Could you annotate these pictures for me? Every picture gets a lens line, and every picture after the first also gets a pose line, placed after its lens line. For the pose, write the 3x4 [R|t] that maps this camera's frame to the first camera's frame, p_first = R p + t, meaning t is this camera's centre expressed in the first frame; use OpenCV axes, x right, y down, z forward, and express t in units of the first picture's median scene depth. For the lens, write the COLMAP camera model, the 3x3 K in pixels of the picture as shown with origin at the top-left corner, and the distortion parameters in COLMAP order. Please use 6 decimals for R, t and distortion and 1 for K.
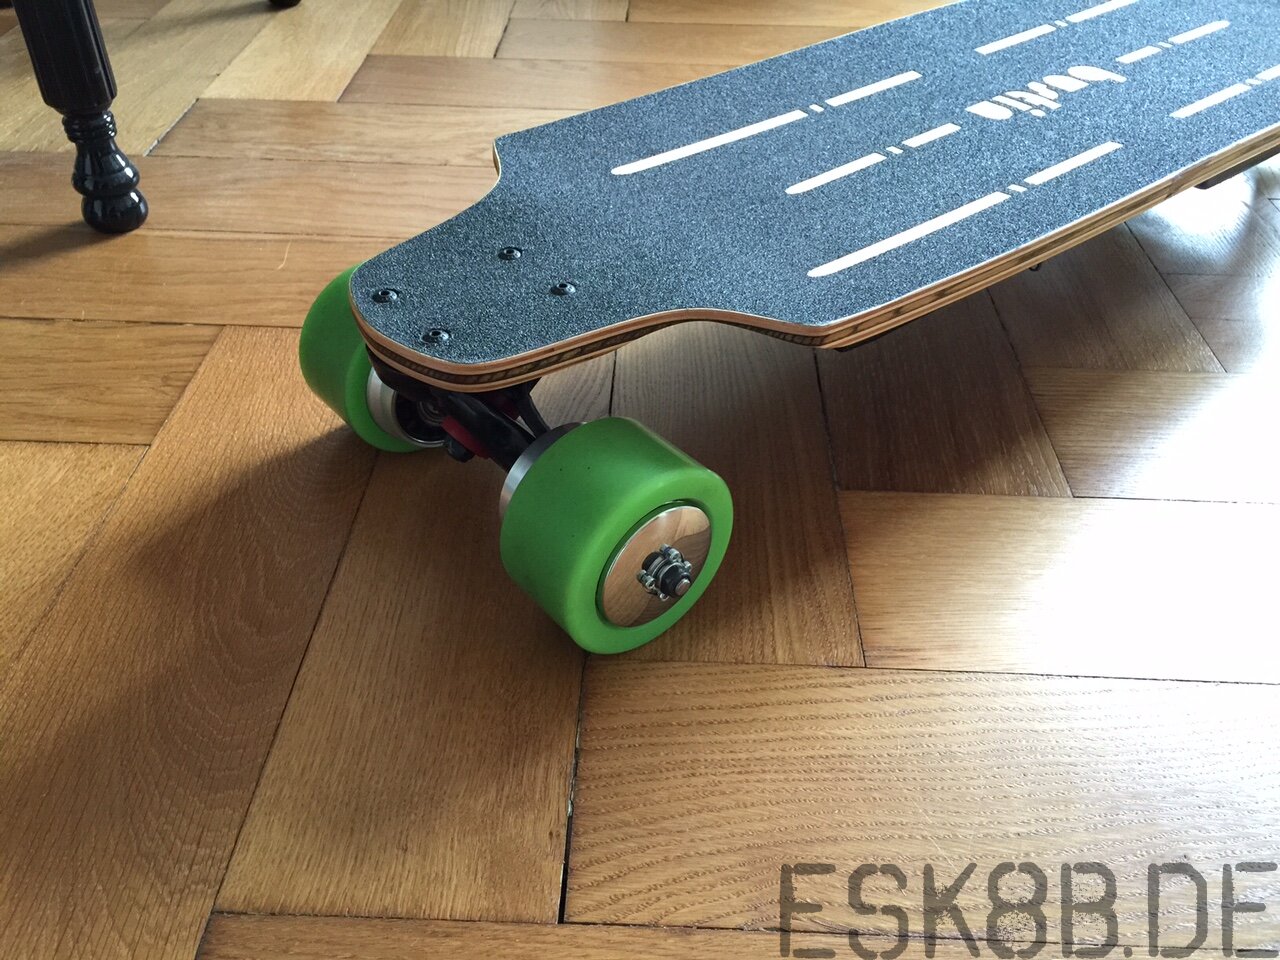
lens RADIAL K [[1095.8, 0, 643.2], [0, 1095.8, 487.0], [0, 0, 1]] dist [0.067389, -0.106798]
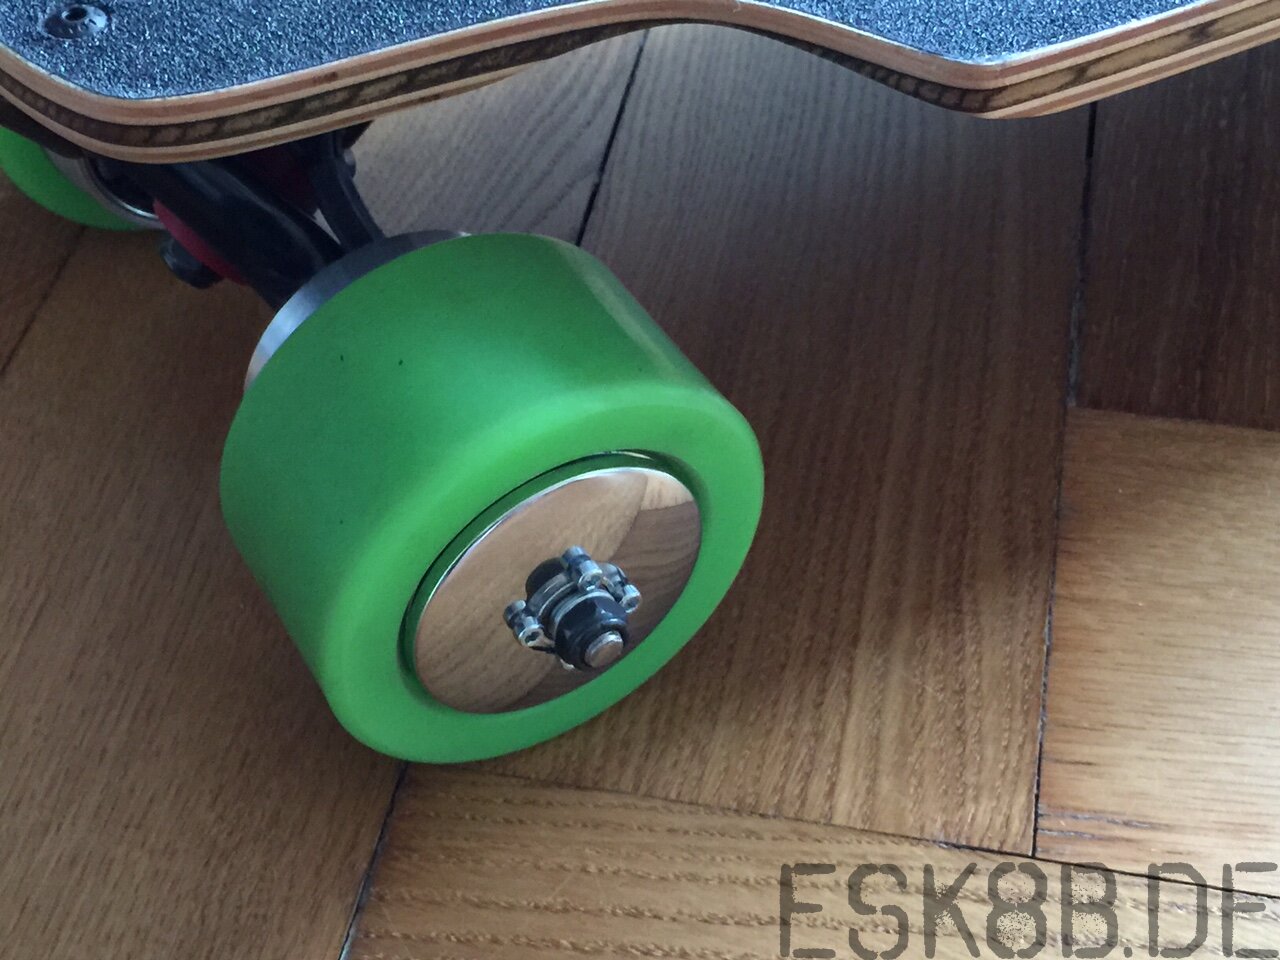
lens RADIAL K [[2057.7, 0, 638.2], [0, 2057.7, 475.4], [0, 0, 1]] dist [0.059701, 0.000000]
pose [[0.986602, 0.101003, -0.128123, 0.135934], [-0.081816, 0.985738, 0.147060, -0.090514], [0.141150, -0.134607, 0.980794, 0.196158]]
